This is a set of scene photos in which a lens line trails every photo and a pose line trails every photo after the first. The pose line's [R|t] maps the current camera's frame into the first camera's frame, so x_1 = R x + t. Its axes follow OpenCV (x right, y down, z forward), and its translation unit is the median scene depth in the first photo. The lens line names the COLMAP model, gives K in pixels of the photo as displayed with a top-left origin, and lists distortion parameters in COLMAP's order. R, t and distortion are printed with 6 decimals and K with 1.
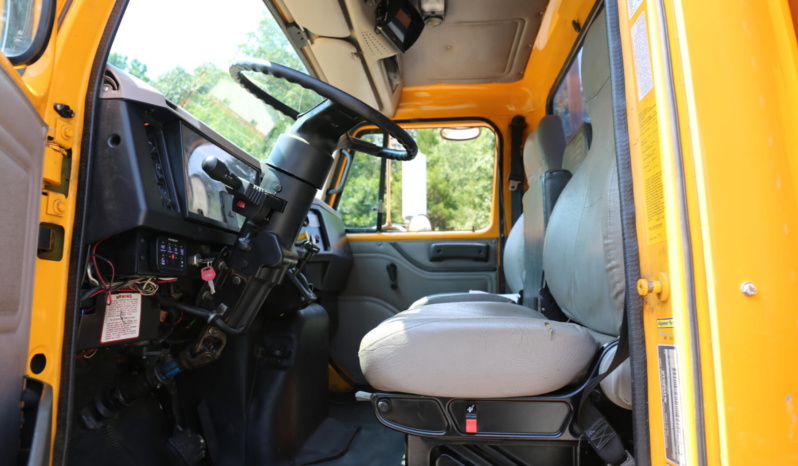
lens RADIAL K [[539.6, 0, 397.3], [0, 539.6, 234.0], [0, 0, 1]] dist [-0.084941, 0.053476]
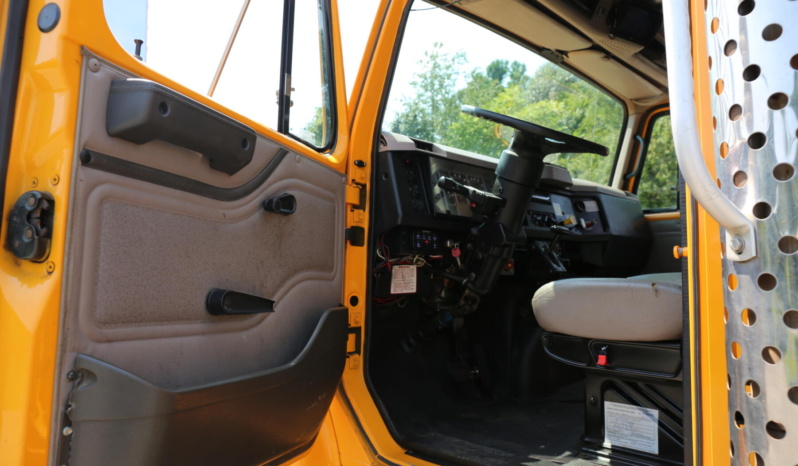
lens RADIAL K [[539.6, 0, 399.3], [0, 539.6, 231.7], [0, 0, 1]] dist [-0.084941, 0.053476]
pose [[0.765168, -0.049121, -0.641954, 0.554996], [0.064266, 0.997933, 0.000241, 0.006093], [0.640615, -0.041440, 0.766743, -0.296382]]
